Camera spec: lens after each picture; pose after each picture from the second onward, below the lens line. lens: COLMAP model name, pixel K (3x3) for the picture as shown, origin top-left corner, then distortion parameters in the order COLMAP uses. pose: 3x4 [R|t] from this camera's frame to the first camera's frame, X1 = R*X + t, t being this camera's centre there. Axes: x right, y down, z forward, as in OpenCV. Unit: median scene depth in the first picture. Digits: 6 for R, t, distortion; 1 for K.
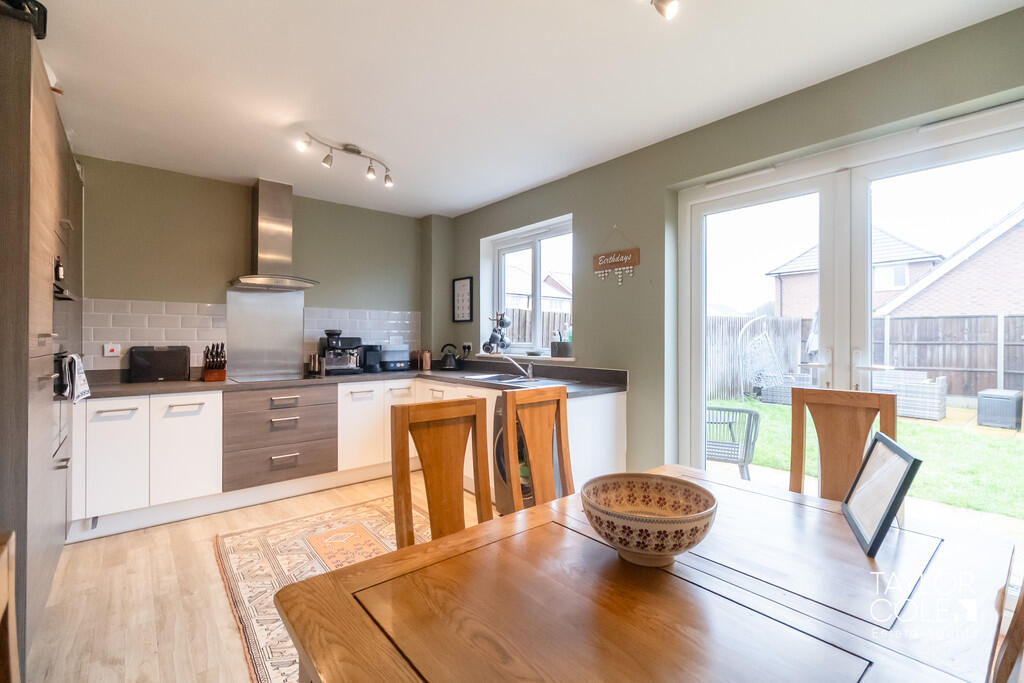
lens RADIAL K [[447.3, 0, 517.7], [0, 447.3, 335.8], [0, 0, 1]] dist [-0.003984, -0.000141]
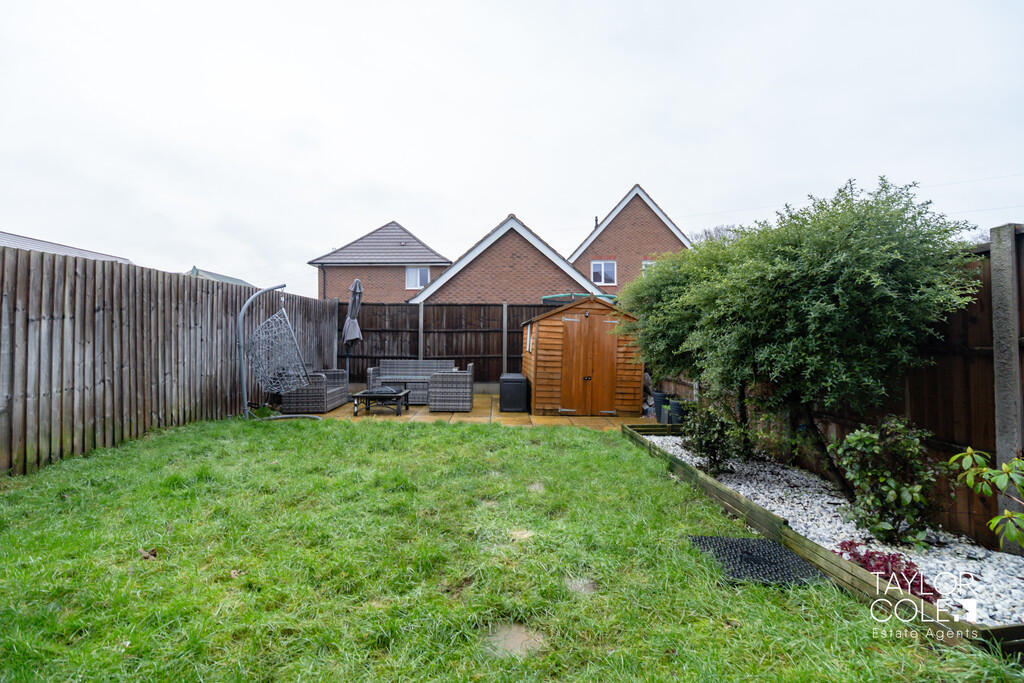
lens RADIAL K [[447.3, 0, 505.5], [0, 447.3, 335.2], [0, 0, 1]] dist [-0.003984, -0.000141]
pose [[0.617445, 0.004742, 0.786599, 0.220087], [-0.000159, 0.999983, -0.005904, 0.031966], [-0.786614, 0.003521, 0.617435, 0.308334]]
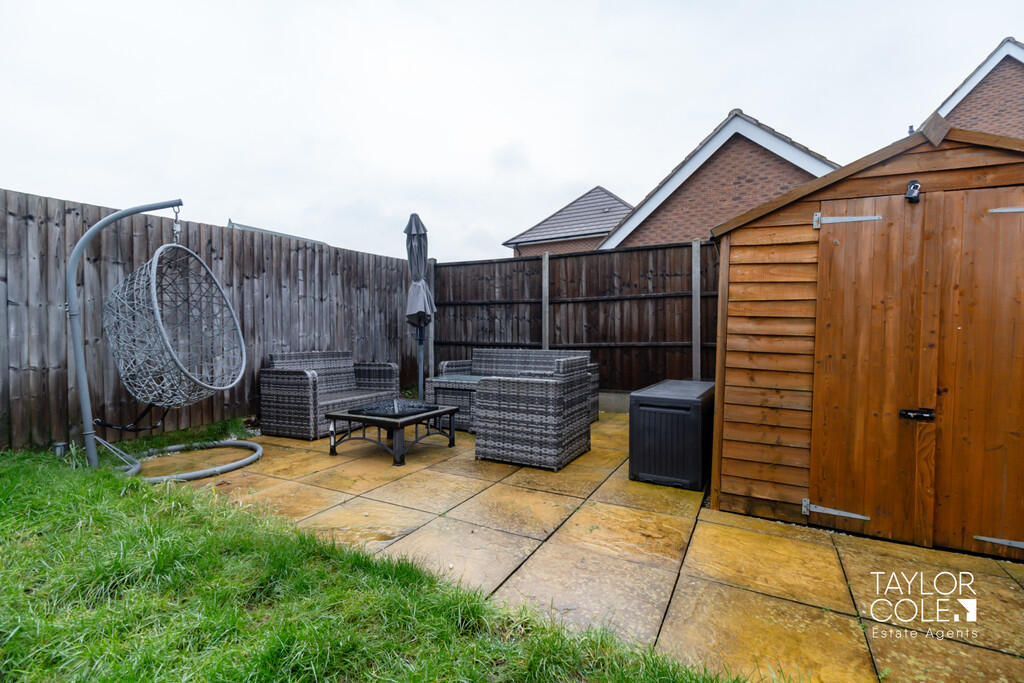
lens RADIAL K [[447.3, 0, 522.2], [0, 447.3, 334.4], [0, 0, 1]] dist [-0.003984, -0.000141]
pose [[0.922498, -0.011012, 0.385845, 0.625585], [0.009881, 0.999939, 0.004915, 0.057347], [-0.385876, -0.000722, 0.922550, 0.532878]]
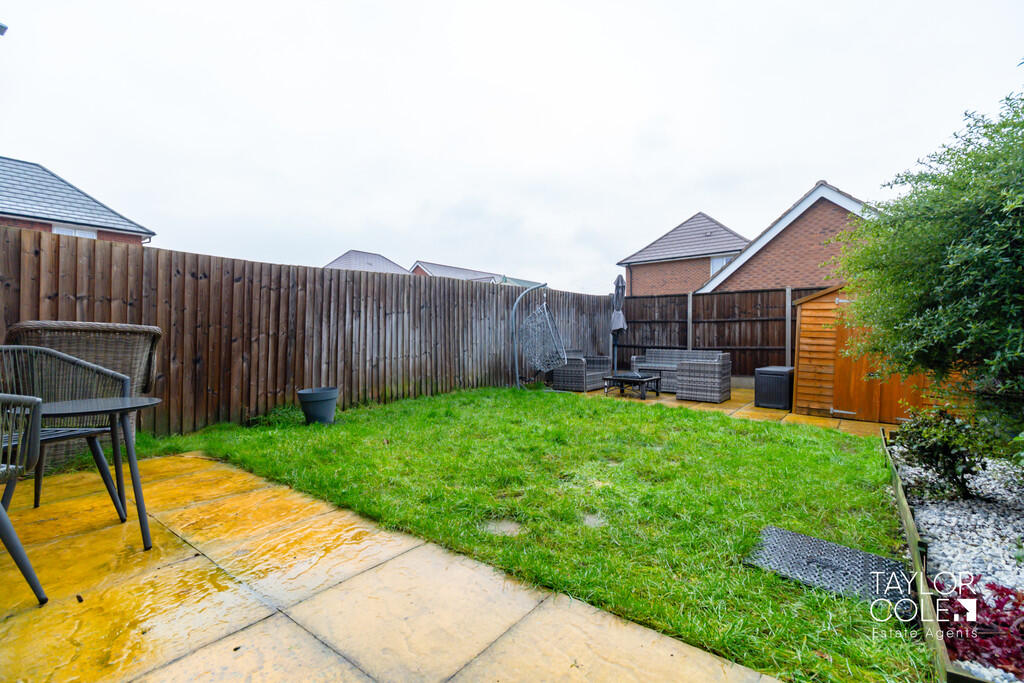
lens RADIAL K [[447.3, 0, 521.3], [0, 447.3, 335.8], [0, 0, 1]] dist [-0.003984, -0.000141]
pose [[0.975535, -0.001381, 0.219842, 0.308669], [0.001198, 0.999999, 0.000964, 0.047242], [-0.219843, -0.000677, 0.975535, 0.193903]]
